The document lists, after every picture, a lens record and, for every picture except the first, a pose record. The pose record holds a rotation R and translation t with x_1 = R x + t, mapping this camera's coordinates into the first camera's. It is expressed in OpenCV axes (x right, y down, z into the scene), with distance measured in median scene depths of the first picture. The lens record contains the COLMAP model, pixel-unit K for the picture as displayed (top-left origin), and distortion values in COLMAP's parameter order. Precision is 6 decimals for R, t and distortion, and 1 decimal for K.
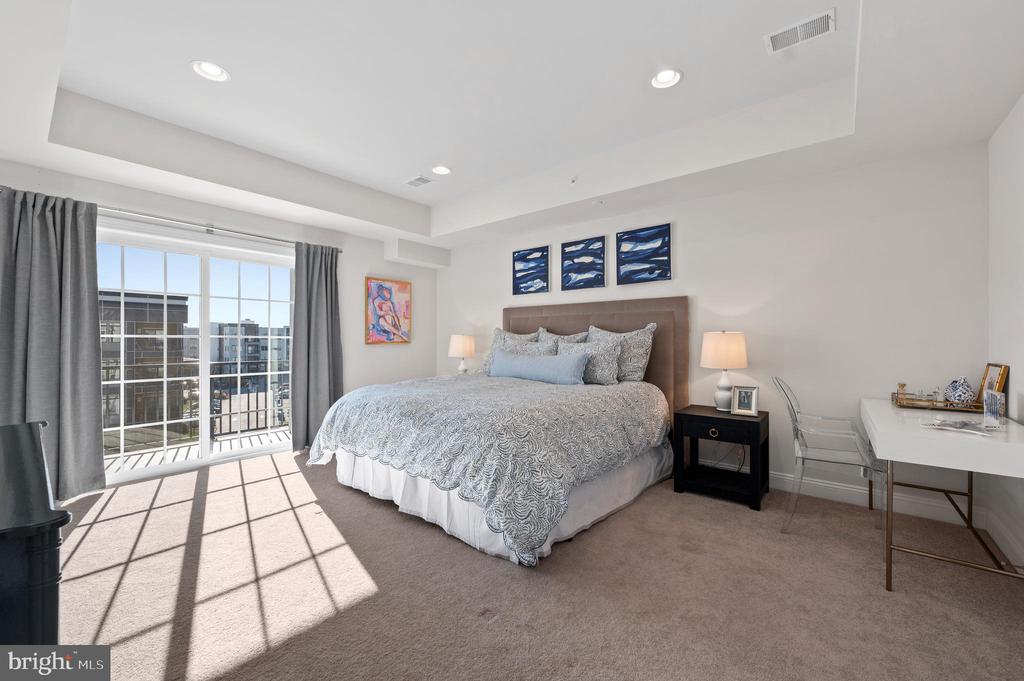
lens RADIAL K [[405.9, 0, 506.8], [0, 405.9, 338.1], [0, 0, 1]] dist [0.003647, -0.000380]
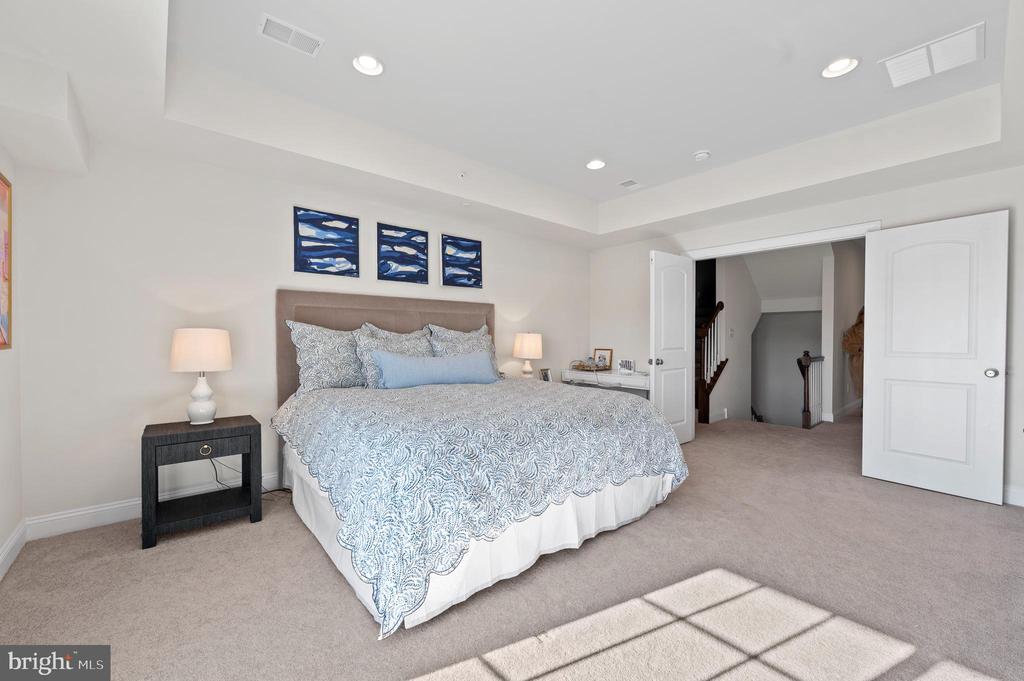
lens RADIAL K [[405.9, 0, 506.7], [0, 405.9, 343.3], [0, 0, 1]] dist [0.003647, -0.000380]
pose [[0.179065, -0.004517, 0.983827, -0.667749], [0.002579, 0.999988, 0.004122, 0.011987], [-0.983834, 0.001799, 0.179074, 0.619807]]
